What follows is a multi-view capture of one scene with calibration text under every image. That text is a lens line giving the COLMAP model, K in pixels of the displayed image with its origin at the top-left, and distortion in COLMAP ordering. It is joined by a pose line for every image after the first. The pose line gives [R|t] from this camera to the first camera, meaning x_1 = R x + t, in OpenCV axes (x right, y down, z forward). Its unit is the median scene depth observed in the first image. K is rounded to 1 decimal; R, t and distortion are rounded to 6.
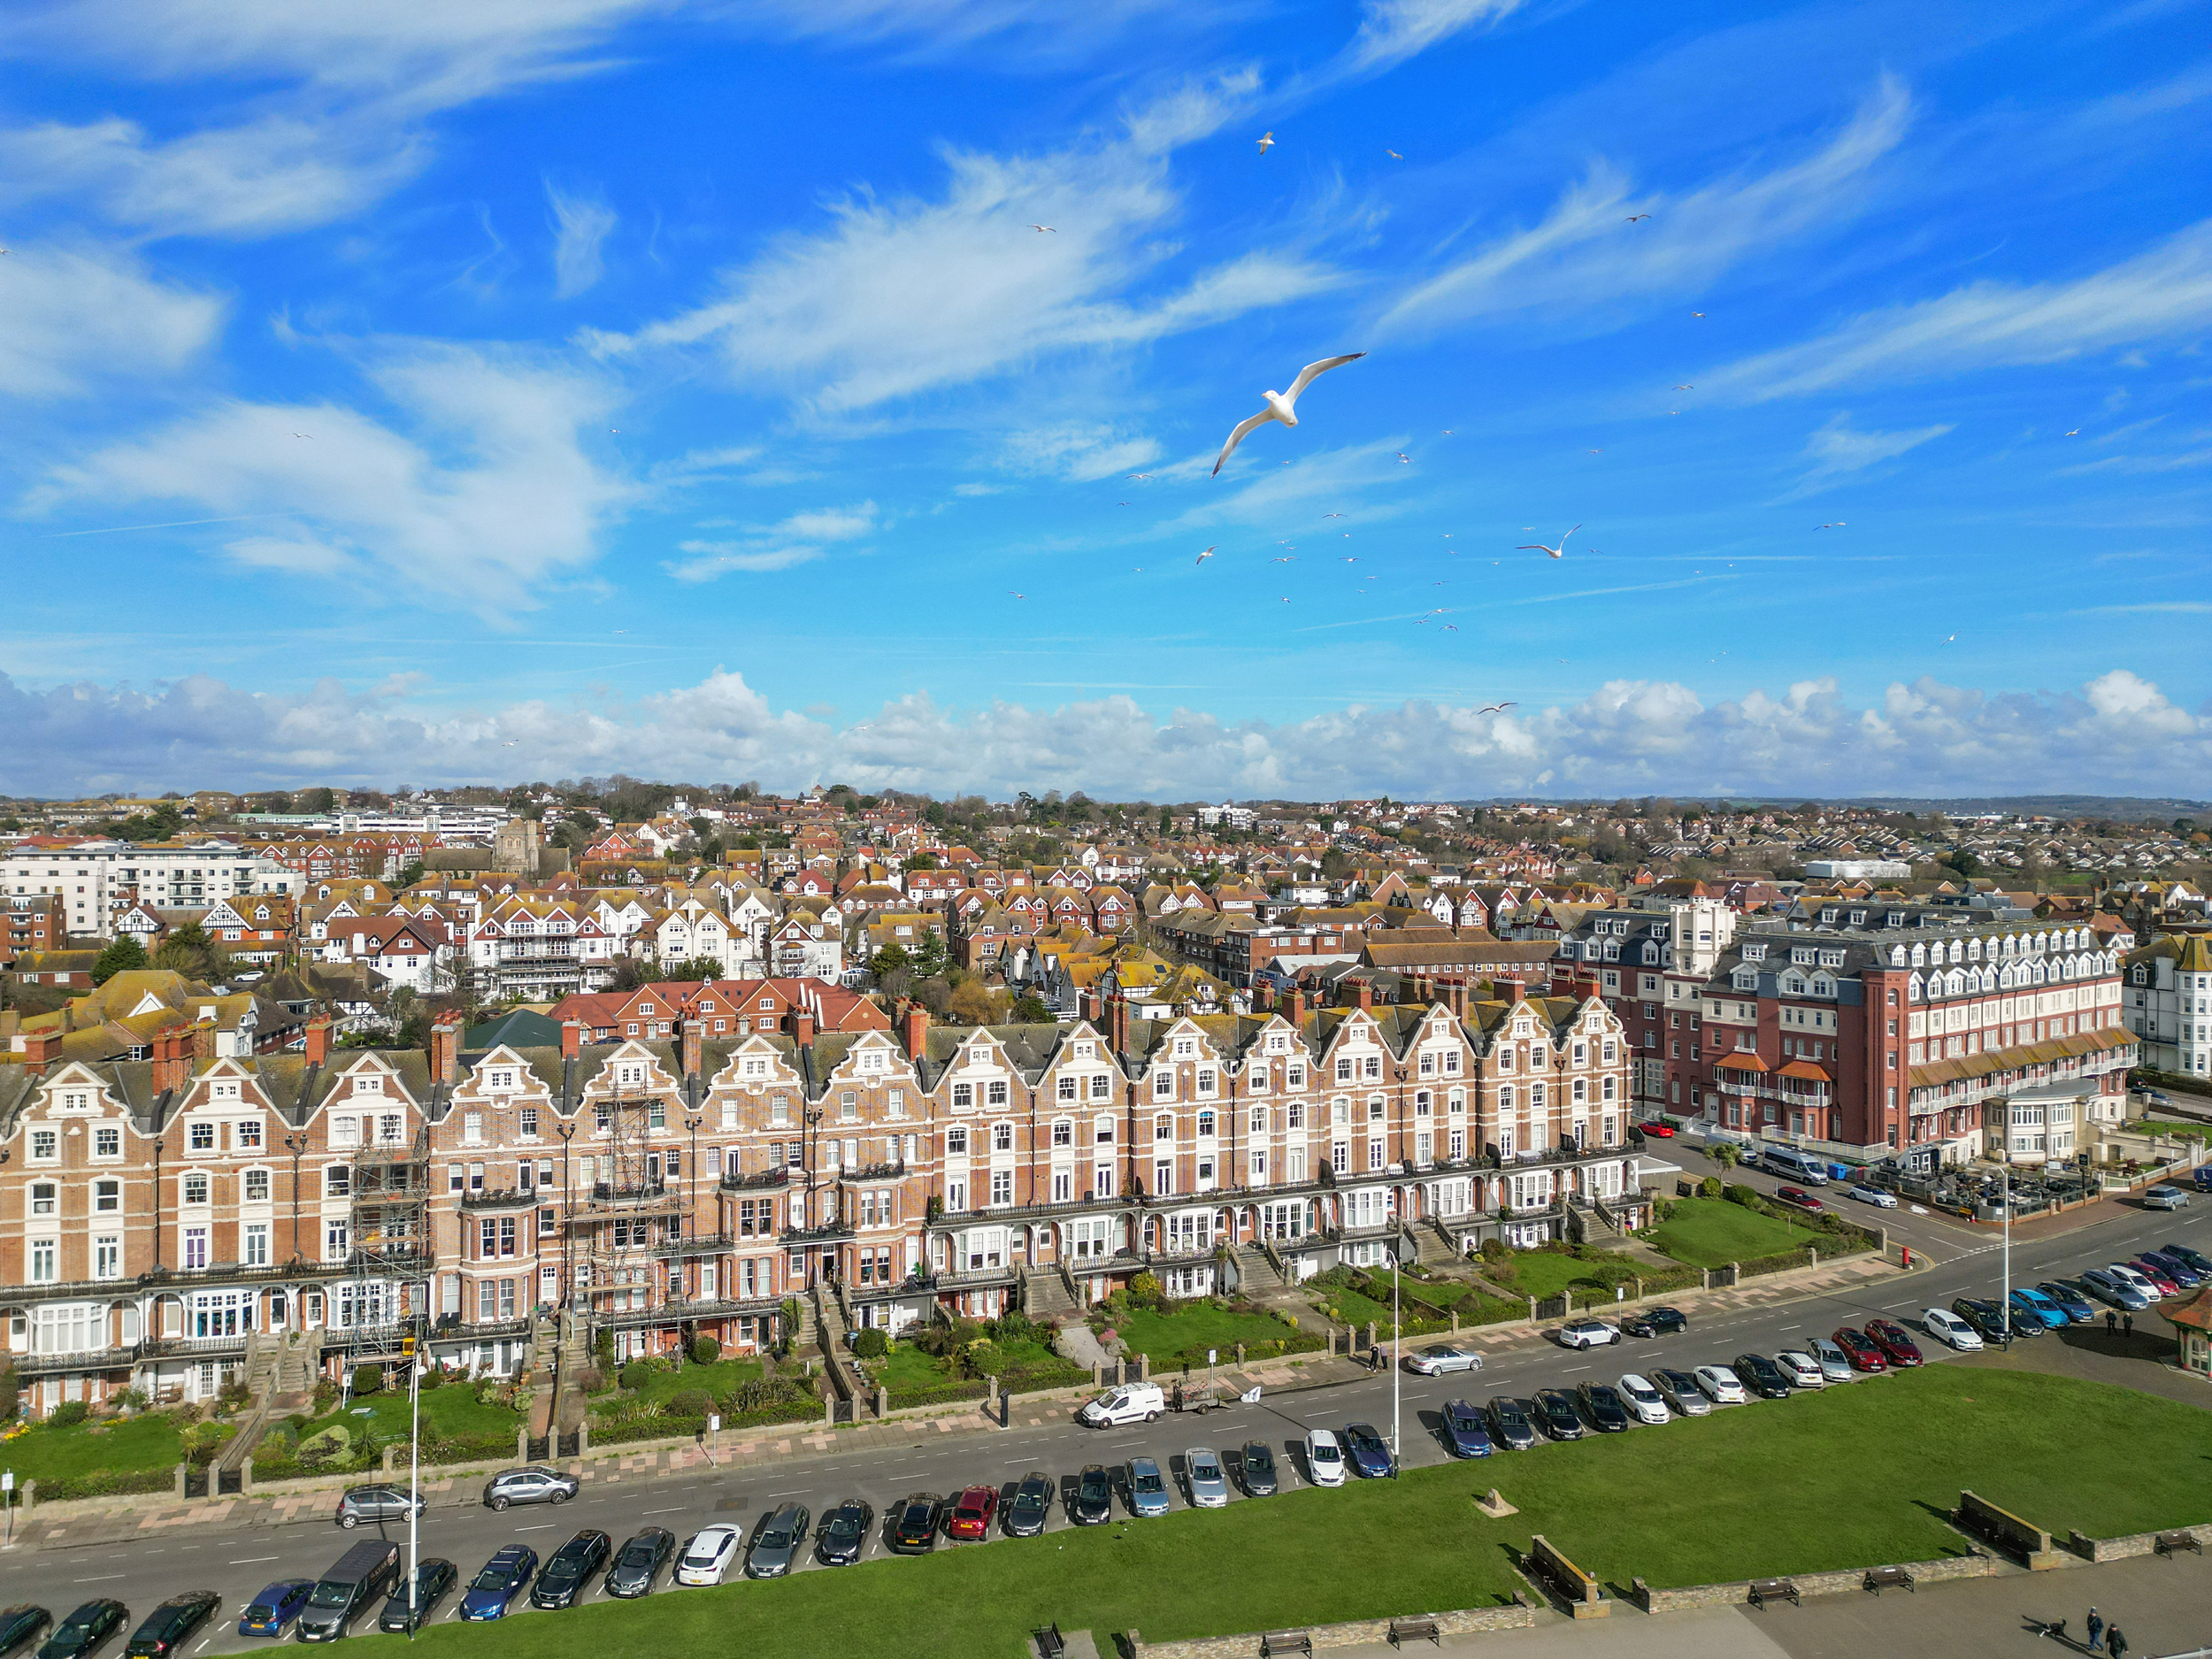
lens RADIAL K [[1542.2, 0, 1106.0], [0, 1542.2, 829.5], [0, 0, 1]] dist [0.143532, -0.166433]
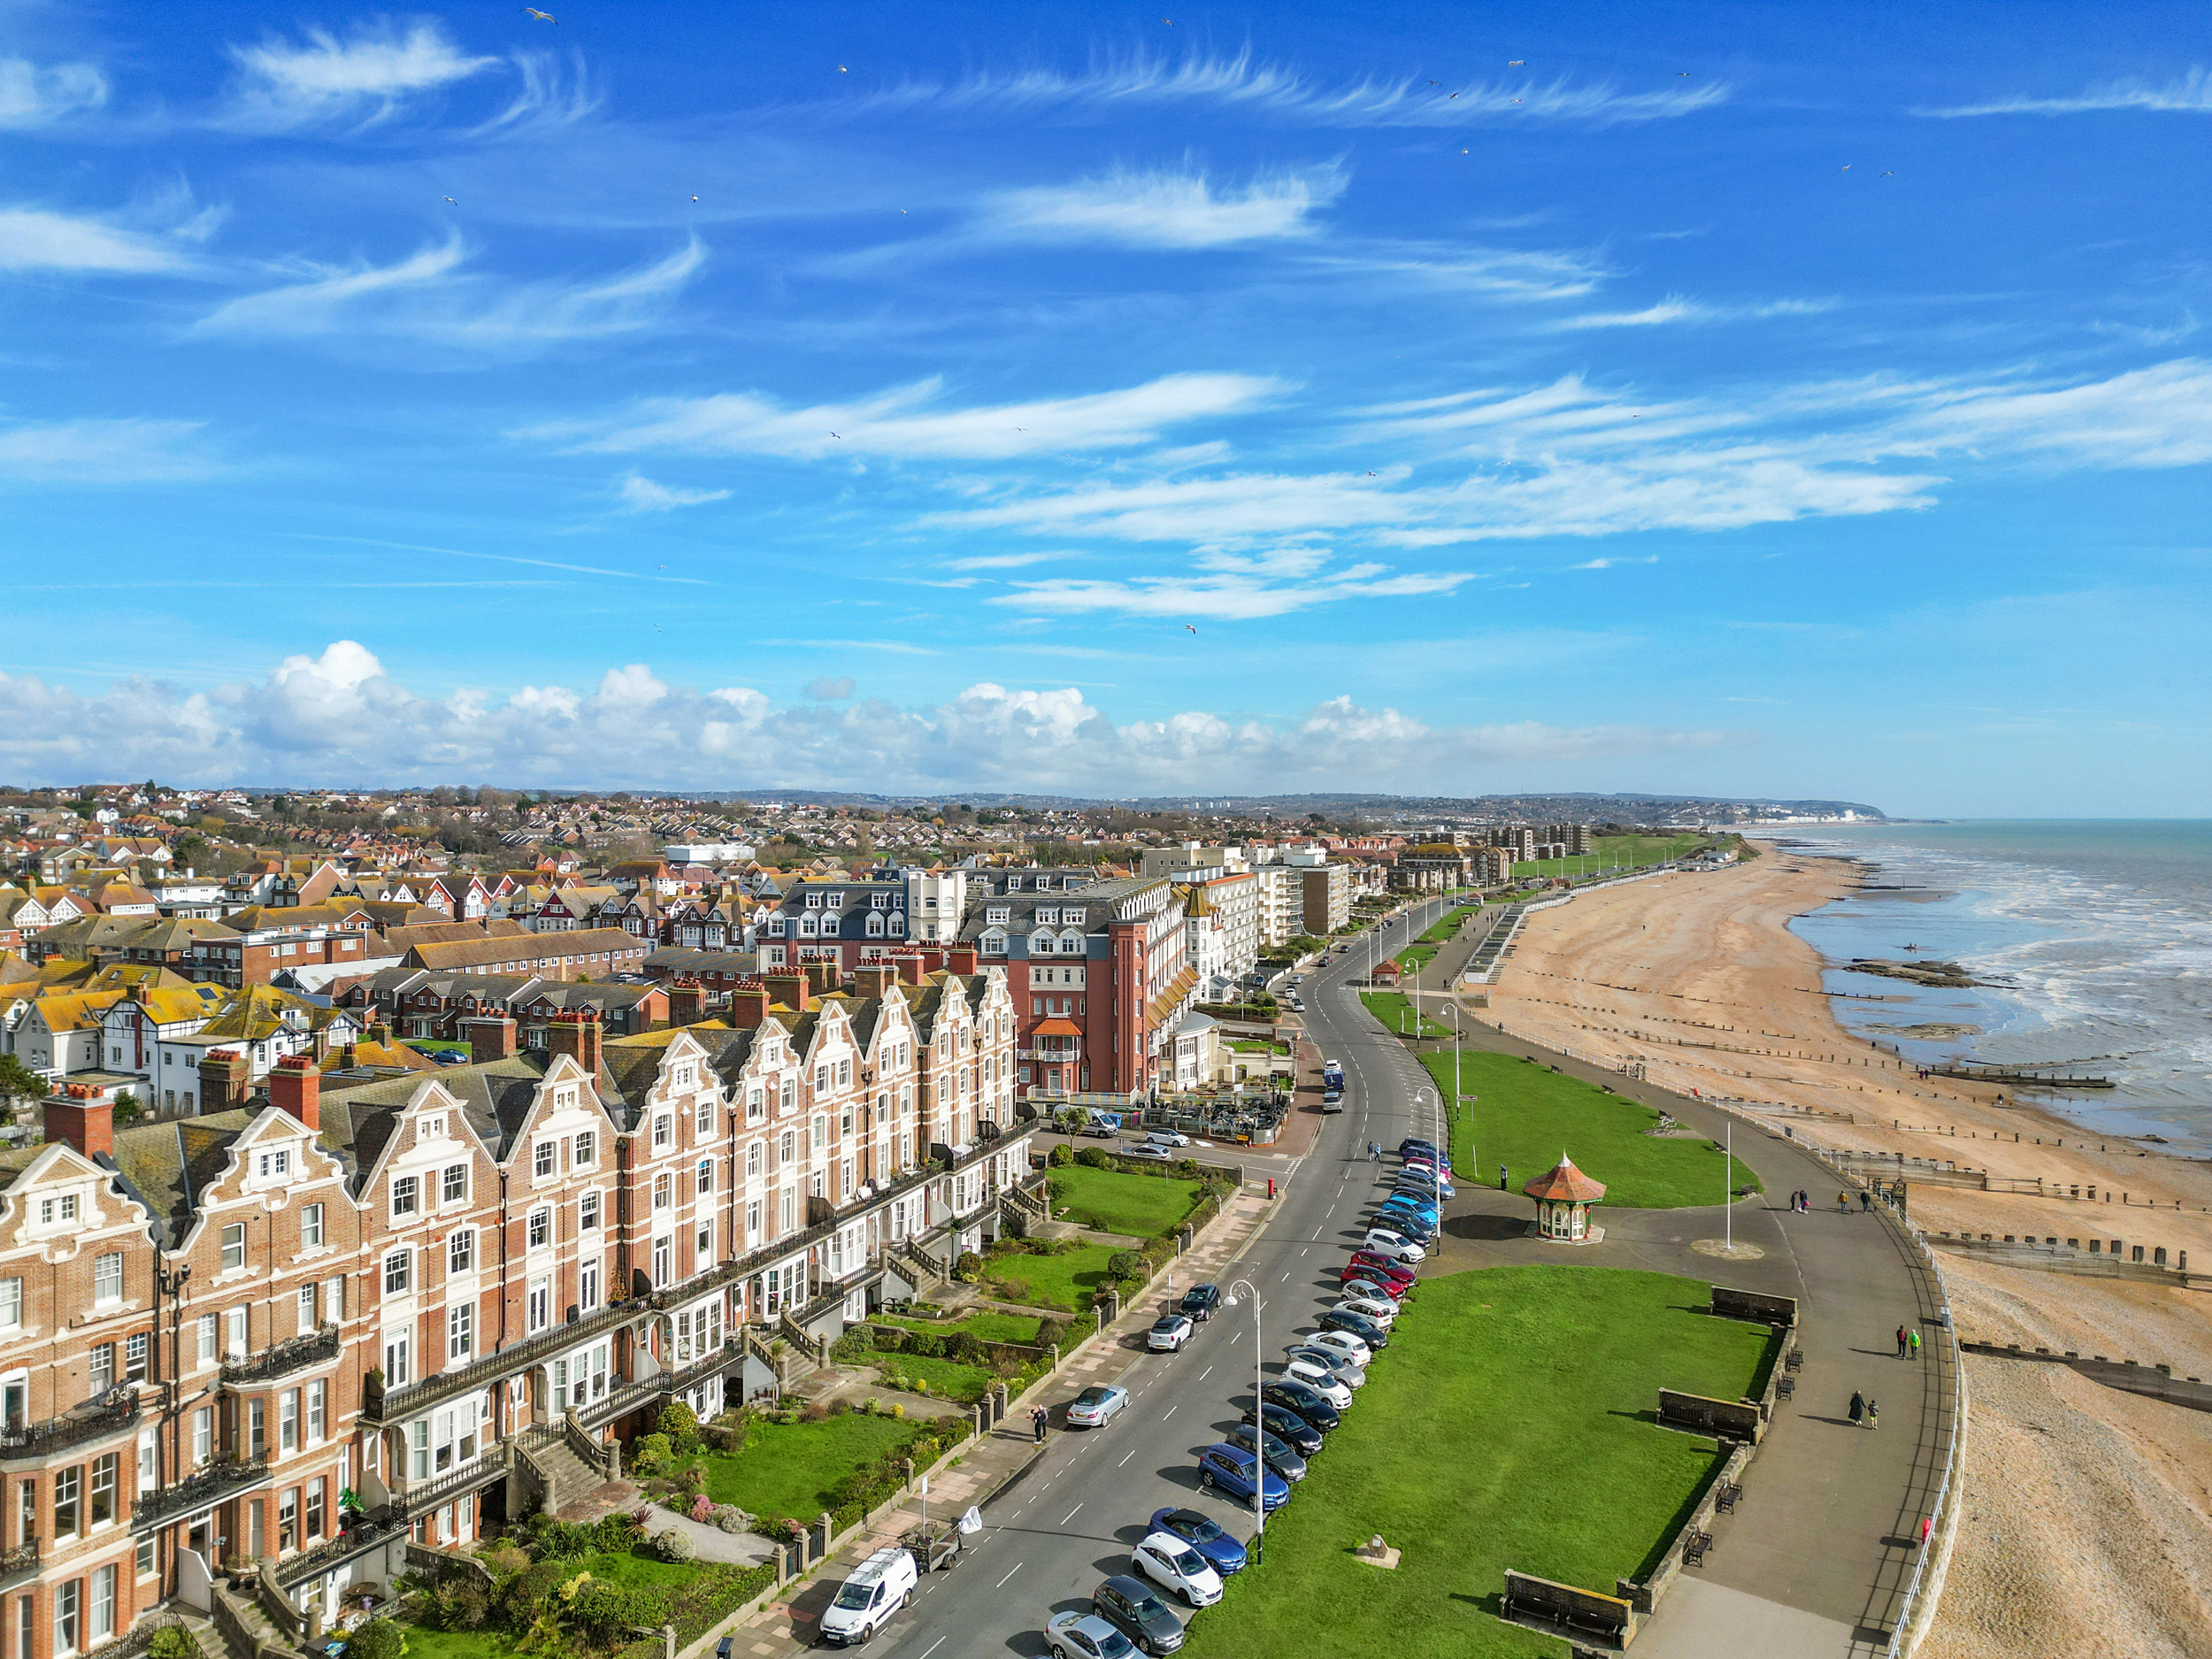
lens RADIAL K [[1547.2, 0, 1106.0], [0, 1547.2, 829.5], [0, 0, 1]] dist [0.111063, -0.090913]
pose [[0.726327, -0.011218, 0.687257, -0.226313], [0.008104, 0.999937, 0.007757, 0.017180], [-0.687301, -0.000065, 0.726372, 0.253429]]
